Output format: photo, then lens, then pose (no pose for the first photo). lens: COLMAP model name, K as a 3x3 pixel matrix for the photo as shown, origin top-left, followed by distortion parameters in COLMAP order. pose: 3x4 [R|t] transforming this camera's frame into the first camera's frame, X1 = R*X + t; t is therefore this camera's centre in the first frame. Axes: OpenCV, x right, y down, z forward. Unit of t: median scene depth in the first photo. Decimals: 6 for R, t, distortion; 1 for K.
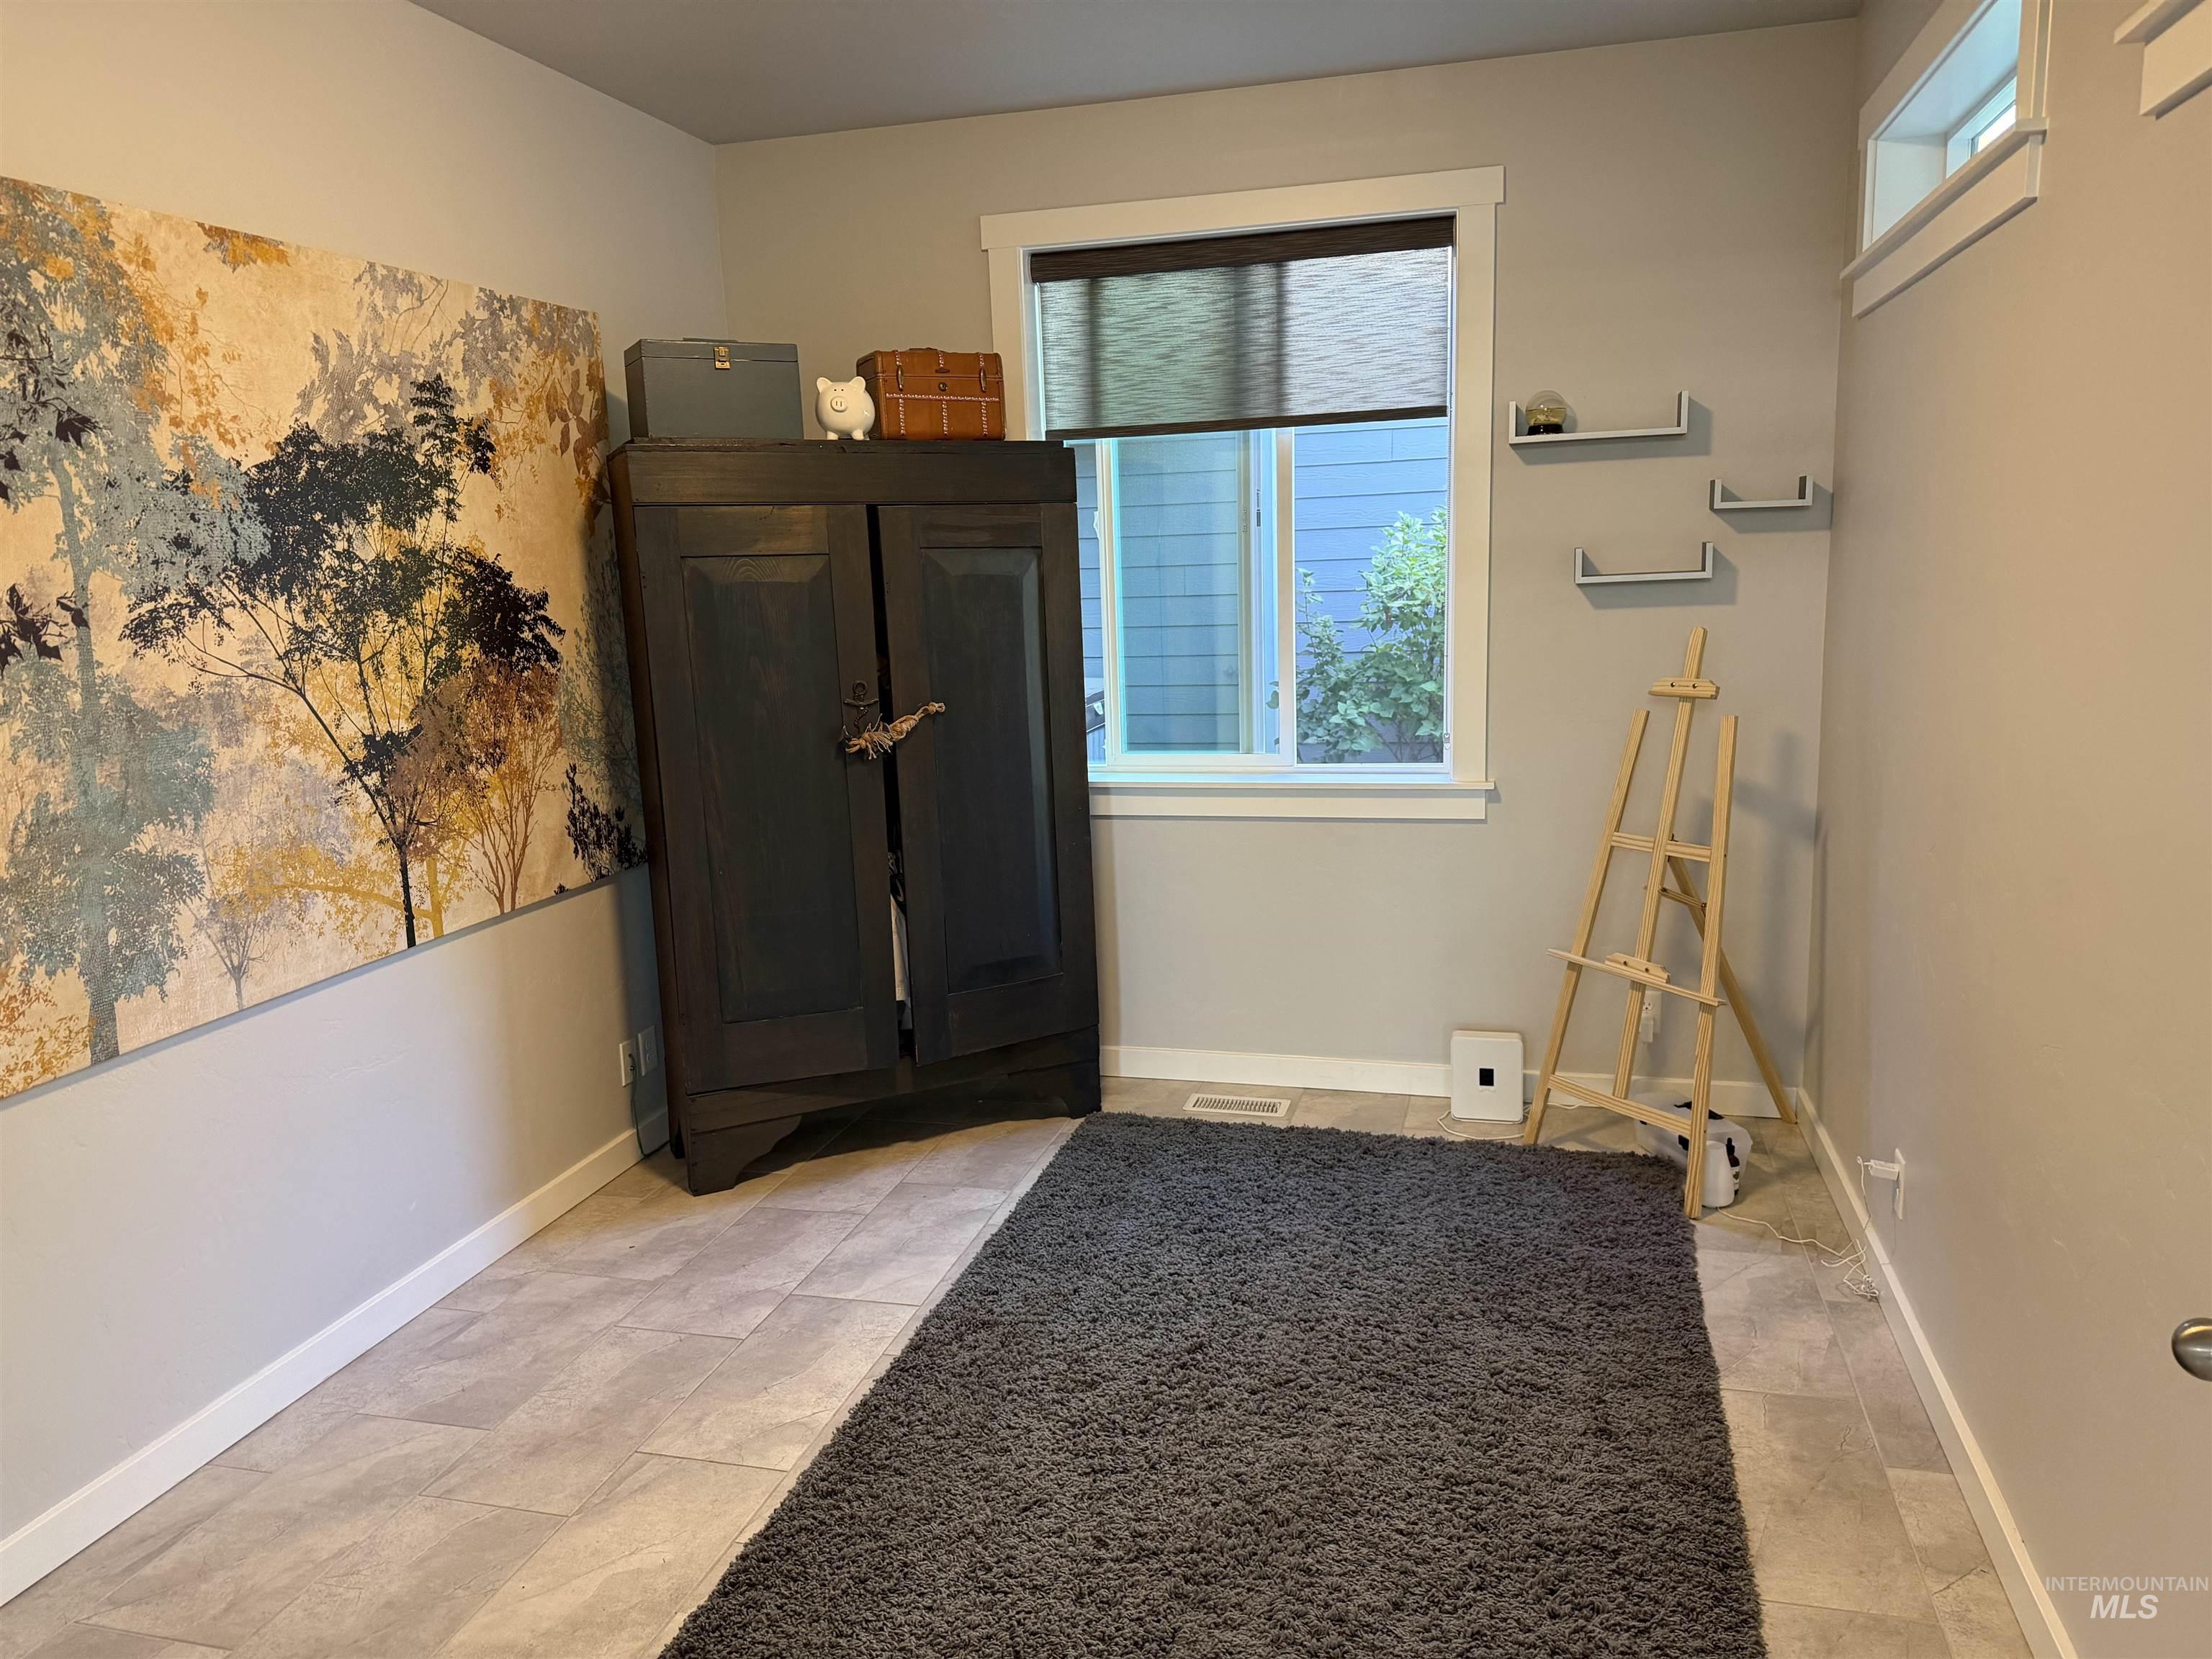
lens RADIAL K [[1544.9, 0, 1104.9], [0, 1544.9, 838.6], [0, 0, 1]] dist [0.058111, -0.077064]
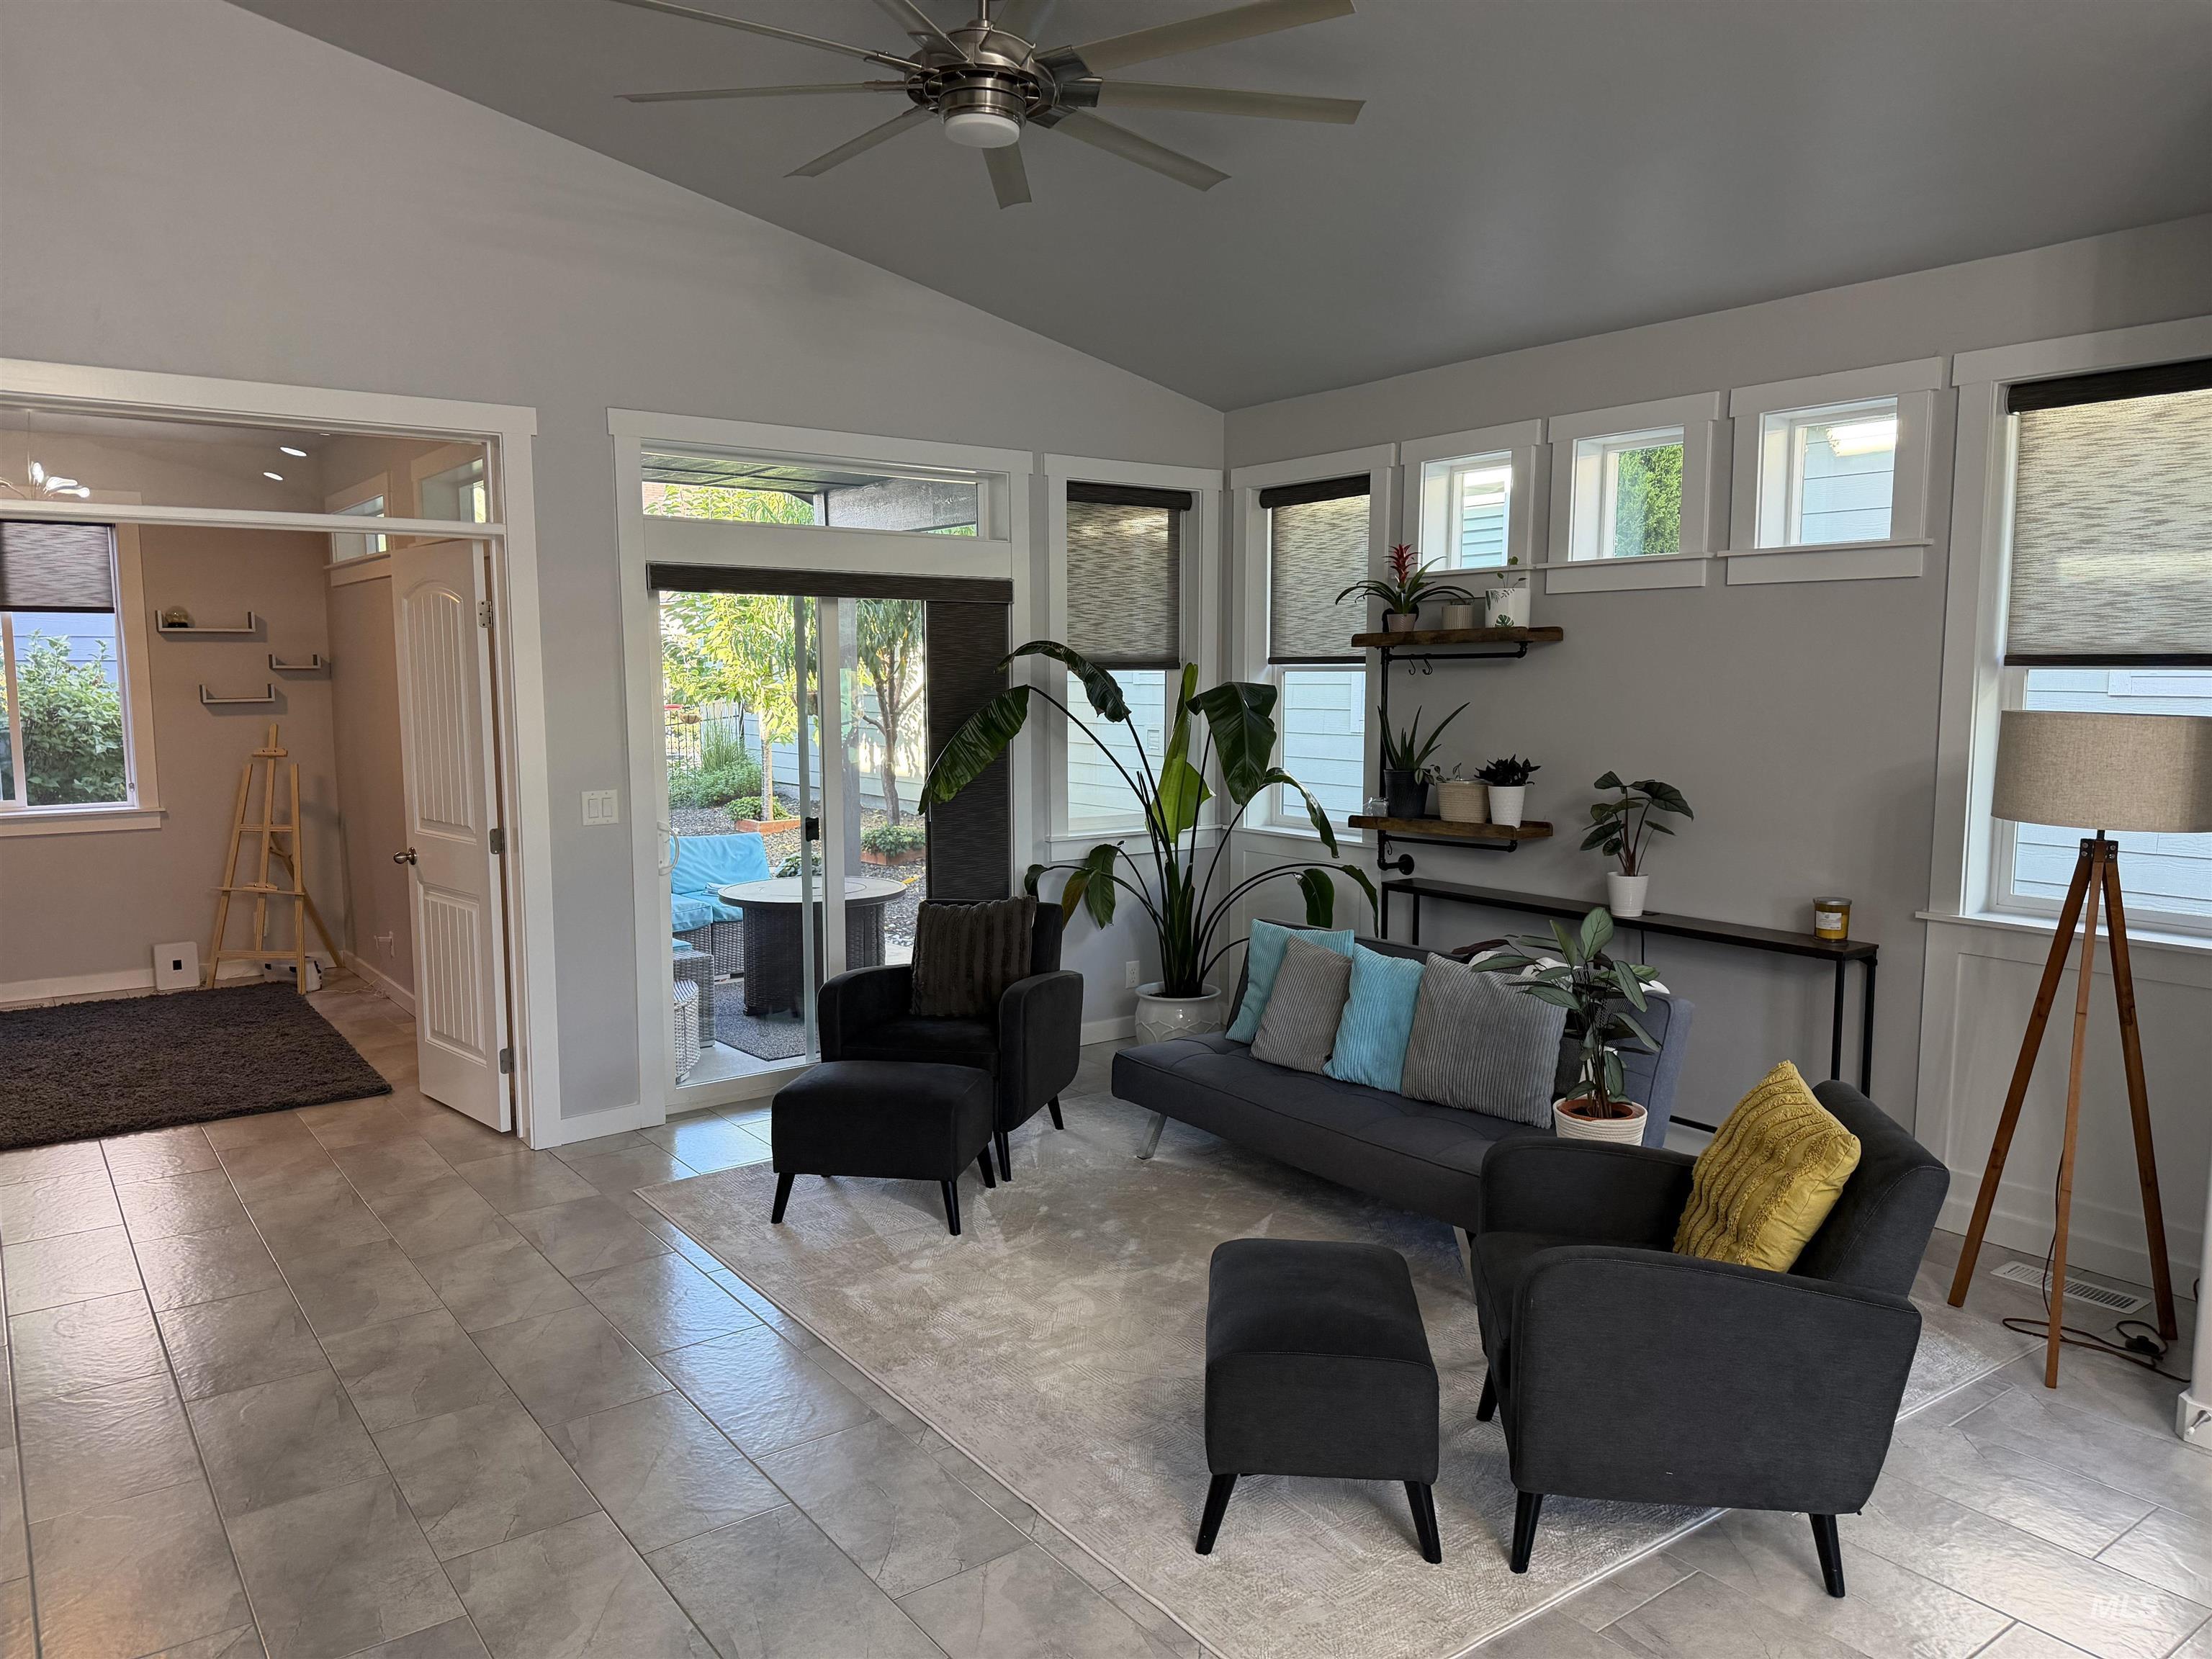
lens RADIAL K [[1544.9, 0, 1126.9], [0, 1544.9, 847.7], [0, 0, 1]] dist [0.058111, -0.077064]
pose [[0.611549, -0.058355, 0.789051, -0.567982], [0.124812, 0.991905, -0.023378, 0.216046], [-0.781300, 0.112780, 0.613882, -1.138677]]
